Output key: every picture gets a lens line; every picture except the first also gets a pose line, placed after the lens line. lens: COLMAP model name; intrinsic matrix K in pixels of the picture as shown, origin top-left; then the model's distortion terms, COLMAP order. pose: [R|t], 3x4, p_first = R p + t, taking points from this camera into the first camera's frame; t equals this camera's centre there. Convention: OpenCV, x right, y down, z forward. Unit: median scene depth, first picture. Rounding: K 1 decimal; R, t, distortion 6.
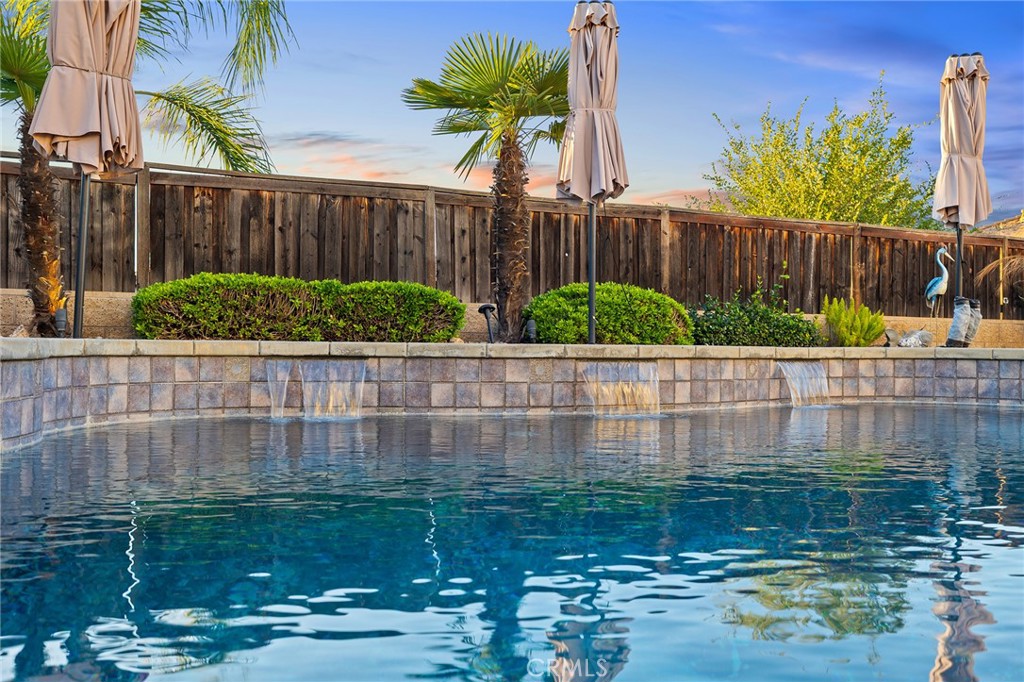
lens RADIAL K [[982.9, 0, 513.1], [0, 982.9, 339.5], [0, 0, 1]] dist [0.012899, 0.000000]
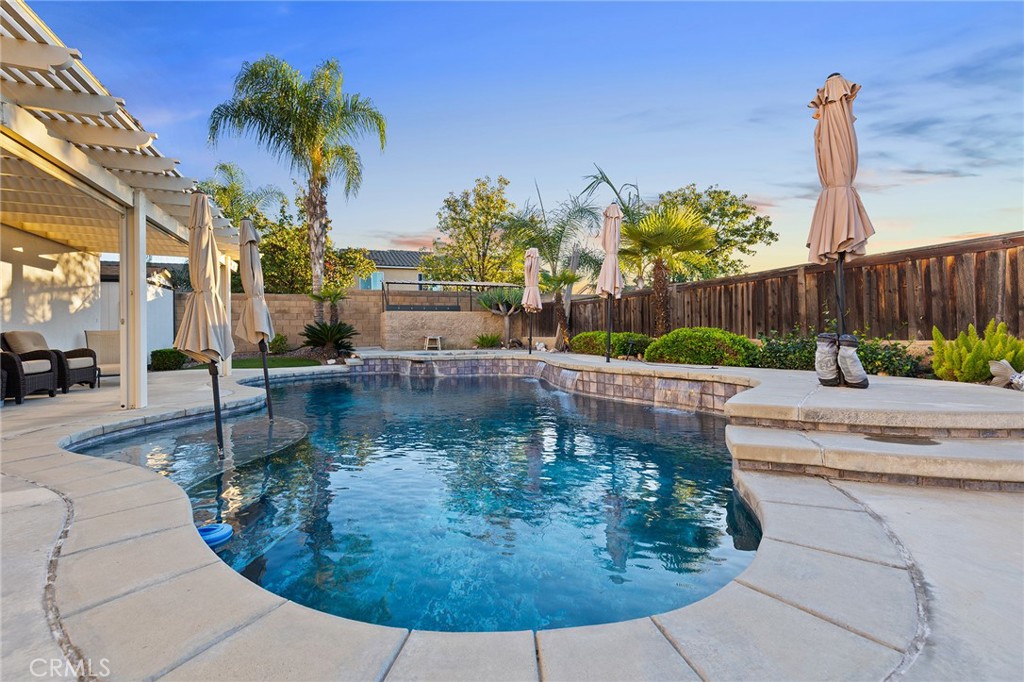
lens RADIAL K [[433.8, 0, 503.1], [0, 433.8, 328.4], [0, 0, 1]] dist [0.002531, -0.000014]
pose [[-0.077013, -0.020807, -0.996813, 1.109919], [0.022986, 0.999479, -0.022638, -0.056287], [0.996765, -0.024656, -0.076495, 0.868495]]
